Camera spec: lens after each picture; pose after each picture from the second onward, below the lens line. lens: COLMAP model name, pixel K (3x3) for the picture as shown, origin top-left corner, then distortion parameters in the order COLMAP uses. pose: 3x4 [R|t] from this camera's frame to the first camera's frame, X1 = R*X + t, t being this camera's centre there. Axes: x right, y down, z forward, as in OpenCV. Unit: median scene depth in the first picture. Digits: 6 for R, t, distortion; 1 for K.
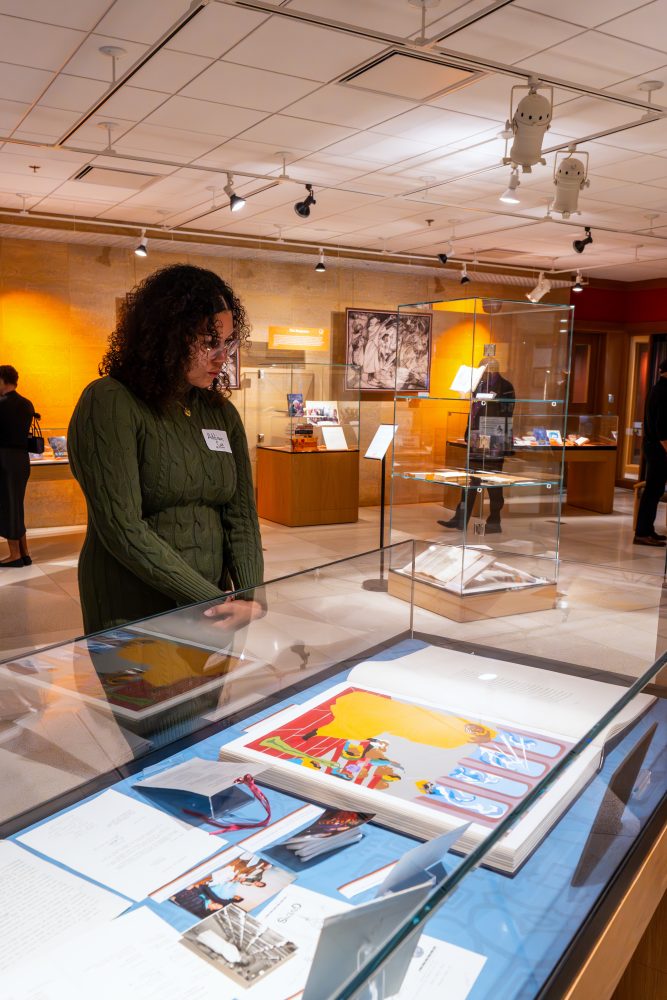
lens RADIAL K [[884.1, 0, 337.5], [0, 884.1, 502.8], [0, 0, 1]] dist [0.046459, -0.000553]
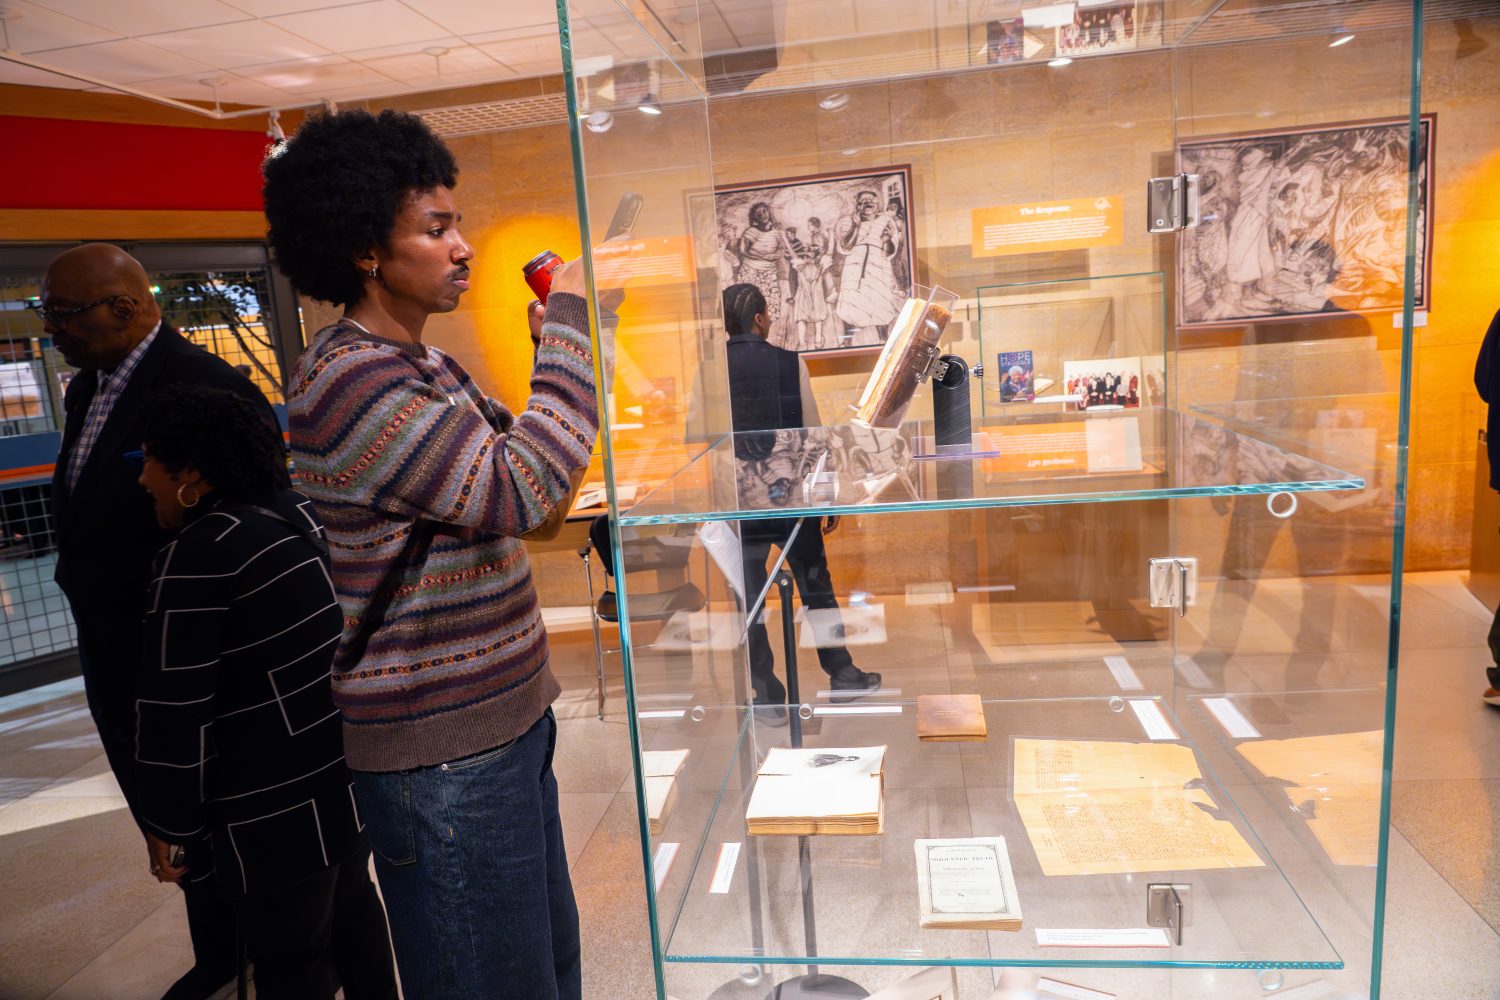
lens RADIAL K [[1063.2, 0, 725.2], [0, 1063.2, 500.3], [0, 0, 1]] dist [-0.011531, 0.019256]
pose [[0.782327, 0.024685, -0.622379, 0.163819], [0.011365, 0.998482, 0.053887, -0.071944], [0.622764, -0.049231, 0.780859, 0.438158]]
